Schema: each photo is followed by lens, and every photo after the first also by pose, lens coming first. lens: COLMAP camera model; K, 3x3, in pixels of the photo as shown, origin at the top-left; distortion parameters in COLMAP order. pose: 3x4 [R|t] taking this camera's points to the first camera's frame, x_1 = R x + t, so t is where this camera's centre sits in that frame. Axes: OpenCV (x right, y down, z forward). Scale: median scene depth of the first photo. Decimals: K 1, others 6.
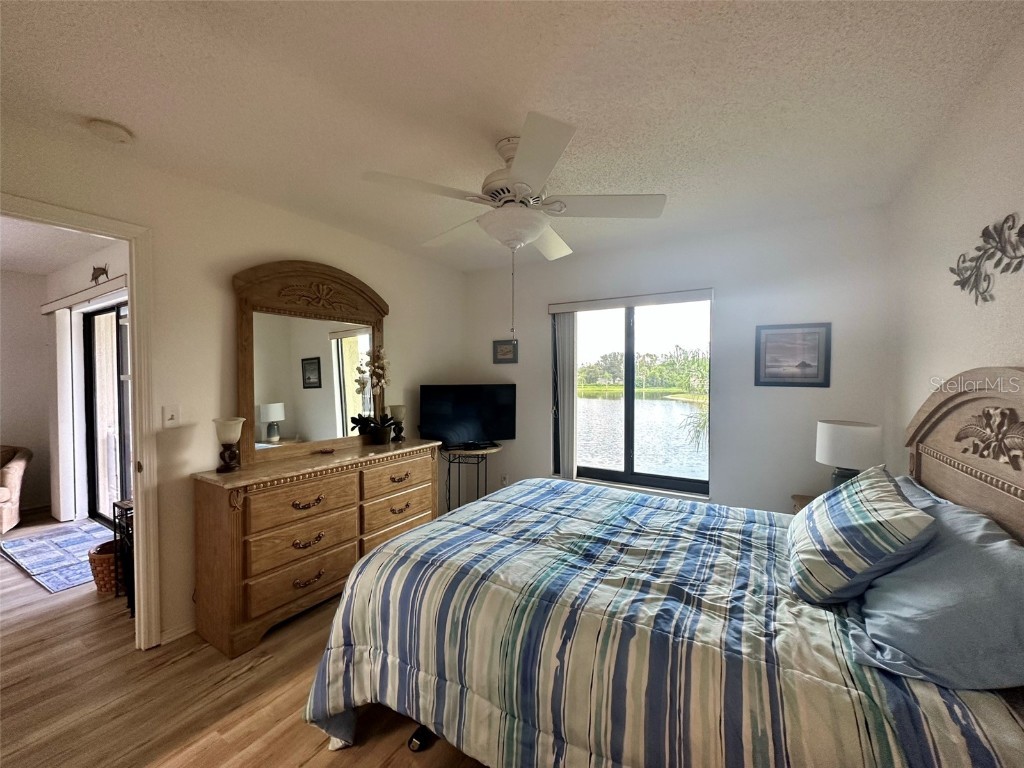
lens RADIAL K [[407.3, 0, 512.0], [0, 407.3, 384.0], [0, 0, 1]] dist [0.000005, 0.000025]
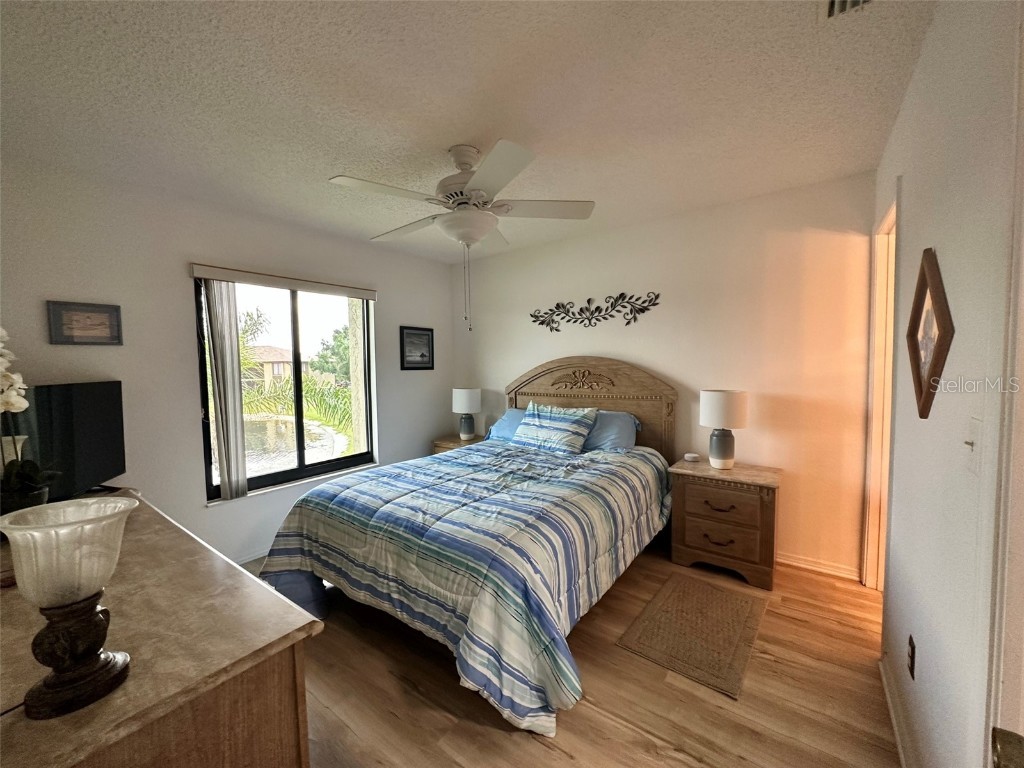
lens RADIAL K [[407.3, 0, 512.0], [0, 407.3, 384.0], [0, 0, 1]] dist [0.000005, 0.000025]
pose [[0.086695, -0.052189, 0.994867, -1.016679], [0.039474, 0.998023, 0.048915, -0.002135], [-0.995453, 0.035031, 0.088583, 0.720488]]
